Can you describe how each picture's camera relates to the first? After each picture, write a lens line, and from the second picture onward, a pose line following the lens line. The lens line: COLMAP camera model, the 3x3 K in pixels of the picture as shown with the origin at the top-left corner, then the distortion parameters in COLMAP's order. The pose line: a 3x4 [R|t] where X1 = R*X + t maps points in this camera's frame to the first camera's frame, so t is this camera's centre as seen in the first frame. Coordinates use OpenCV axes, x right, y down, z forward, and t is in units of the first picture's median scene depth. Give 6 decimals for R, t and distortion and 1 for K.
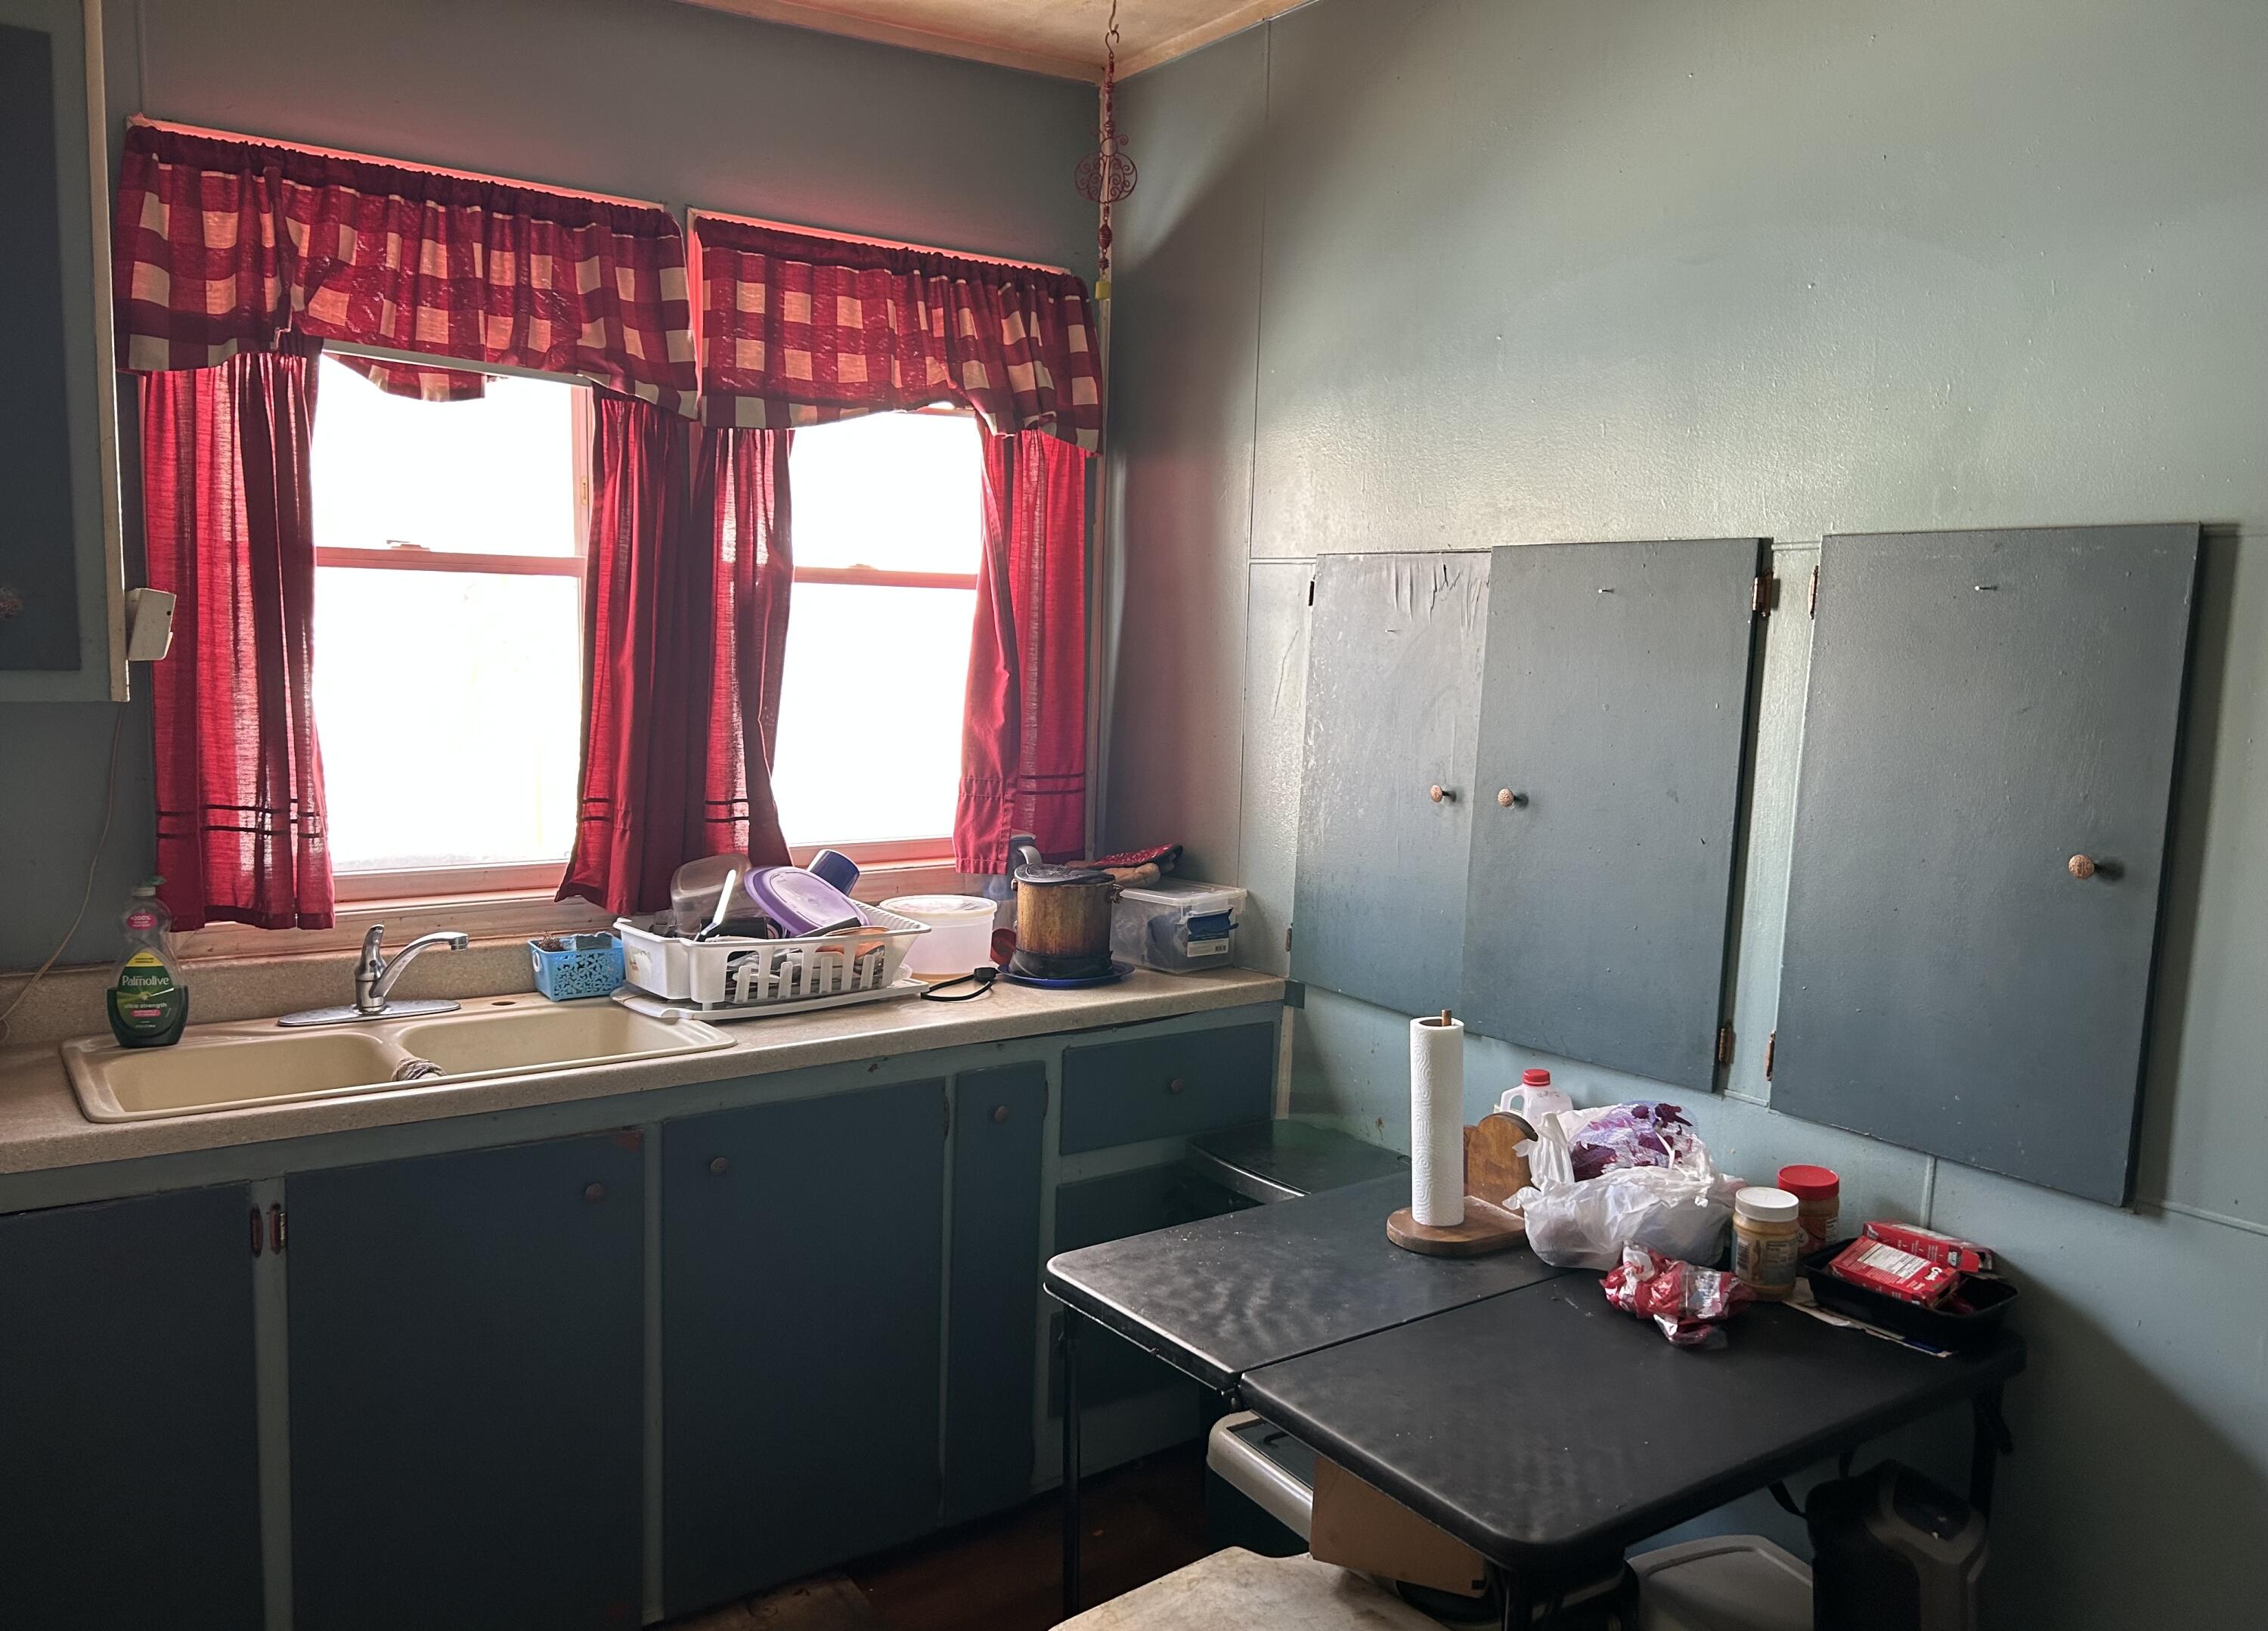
lens RADIAL K [[1664.4, 0, 1132.8], [0, 1664.4, 828.7], [0, 0, 1]] dist [0.005196, 0.001389]
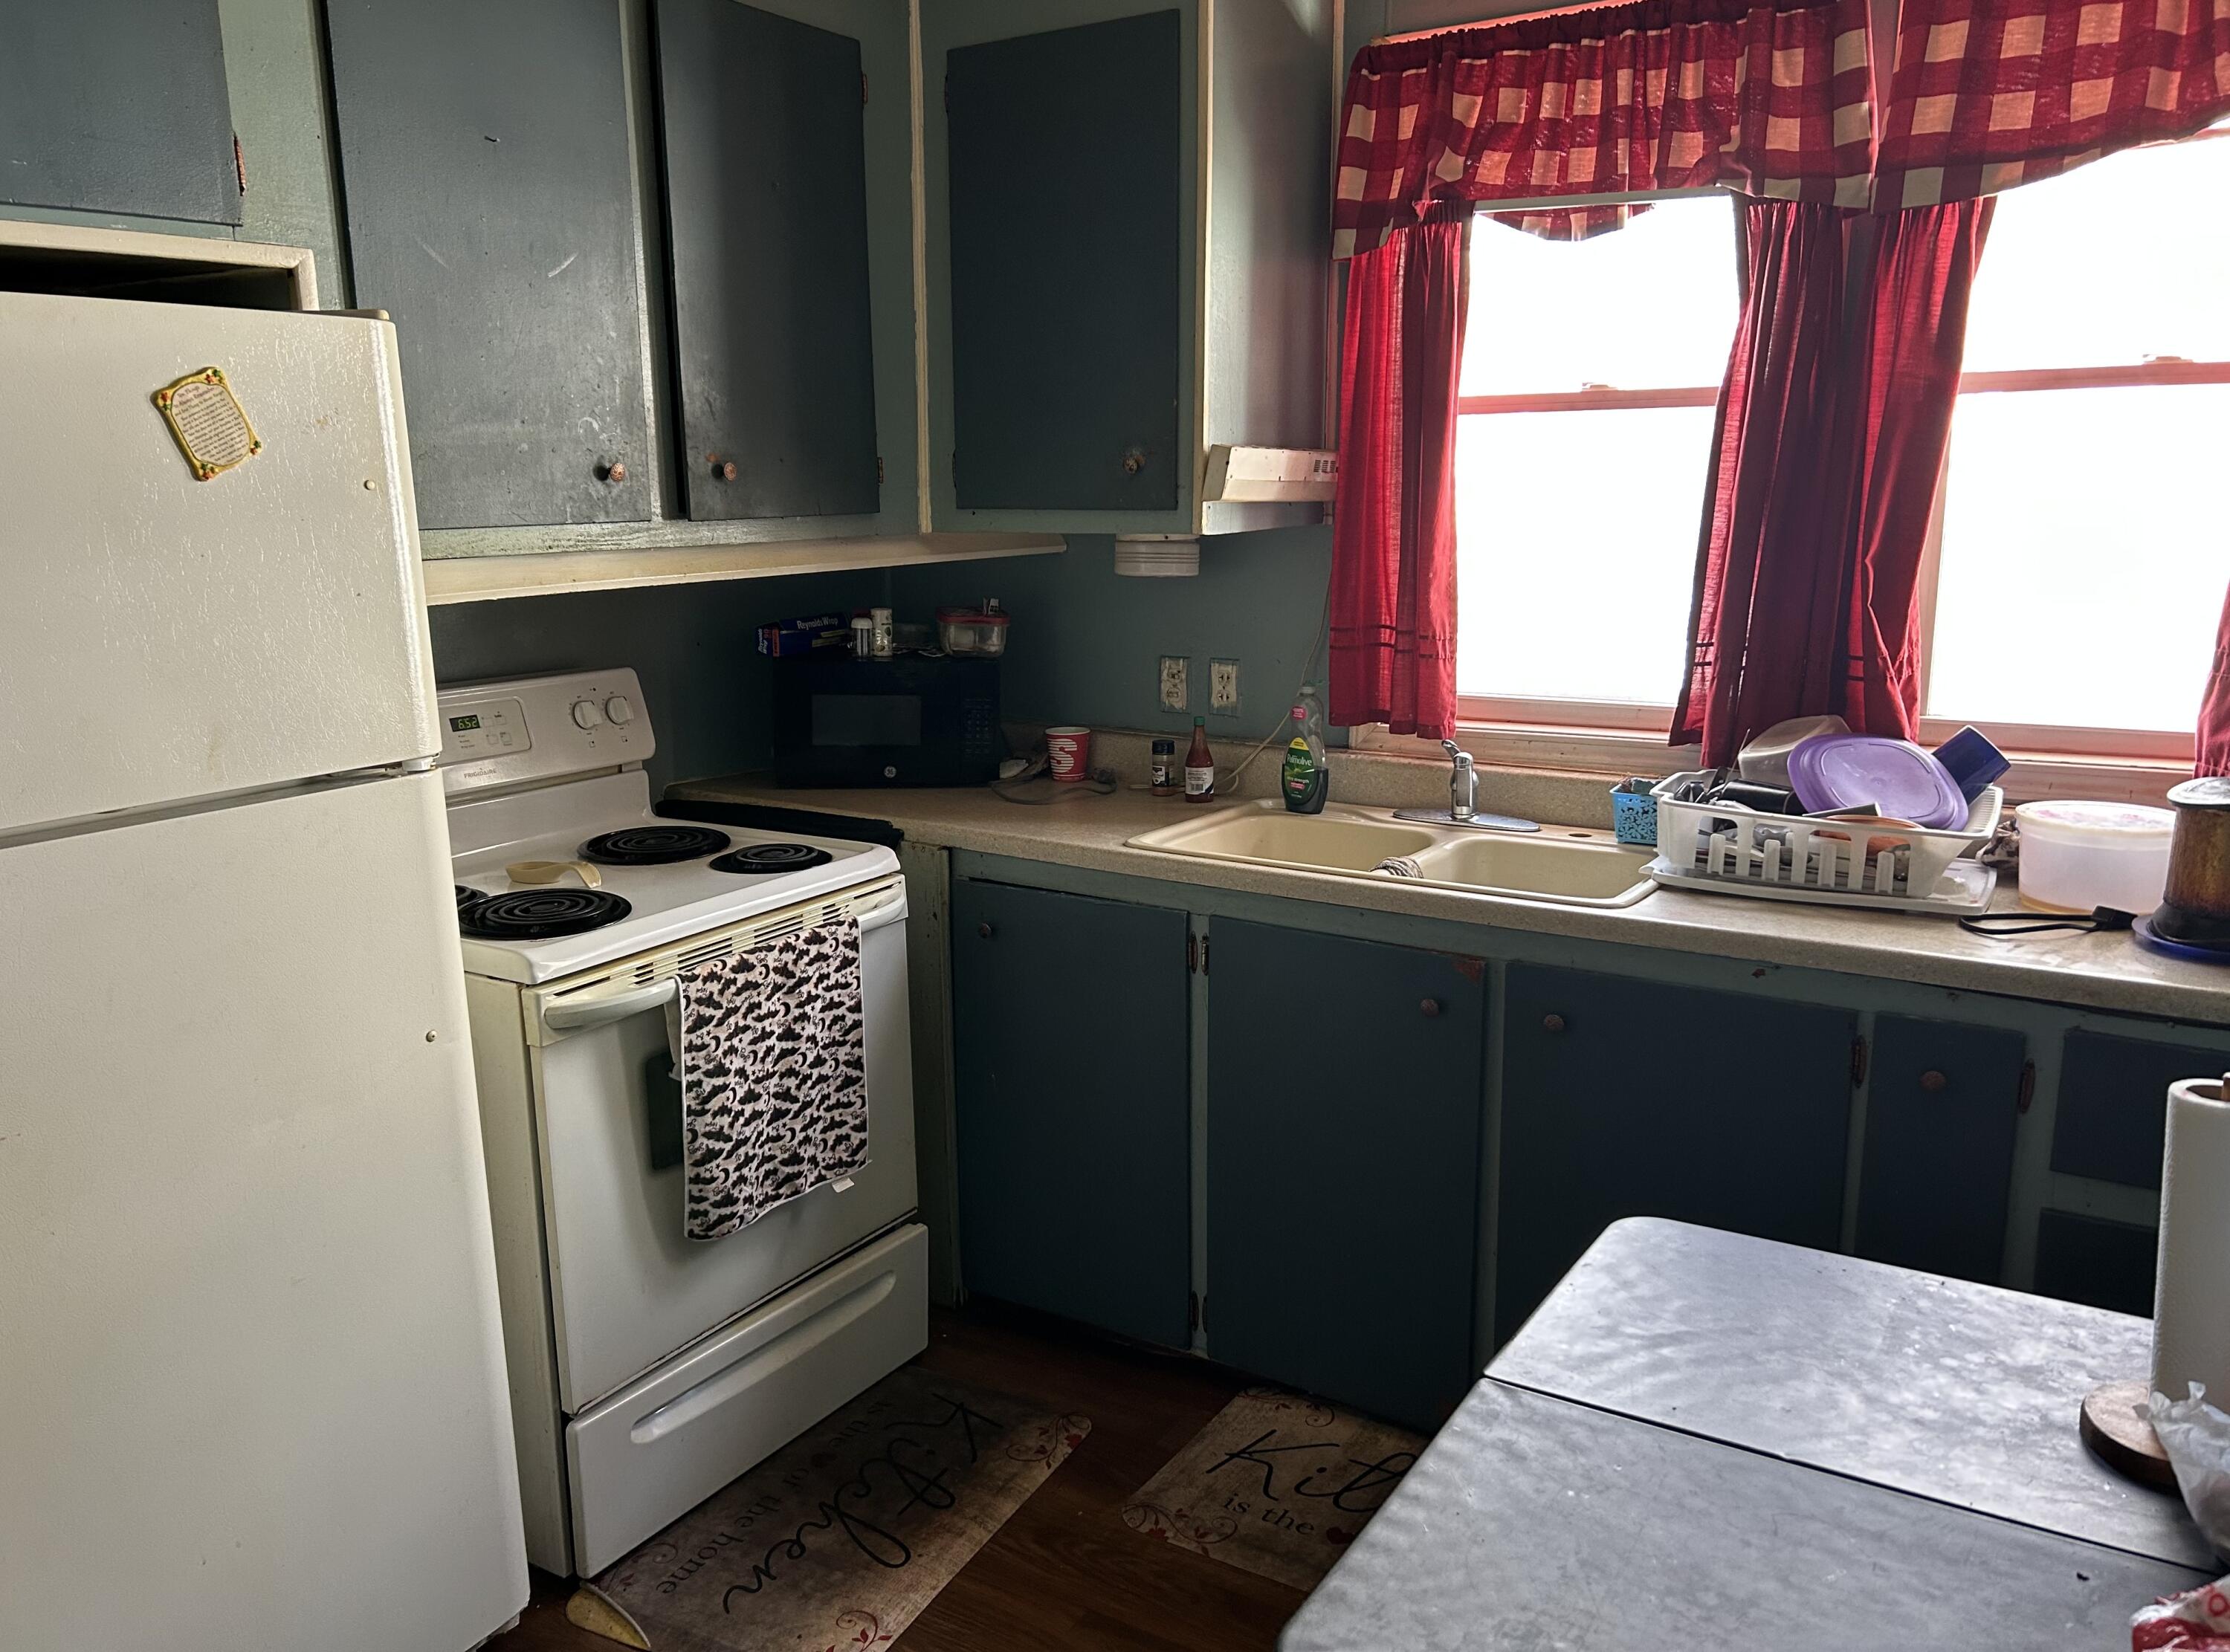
lens RADIAL K [[1754.9, 0, 1112.6], [0, 1754.9, 818.5], [0, 0, 1]] dist [0.010546, -0.004558]
pose [[0.369676, 0.154571, -0.916214, 0.505496], [-0.080813, 0.987678, 0.134021, -0.027132], [0.925640, 0.024498, 0.377612, 0.327715]]
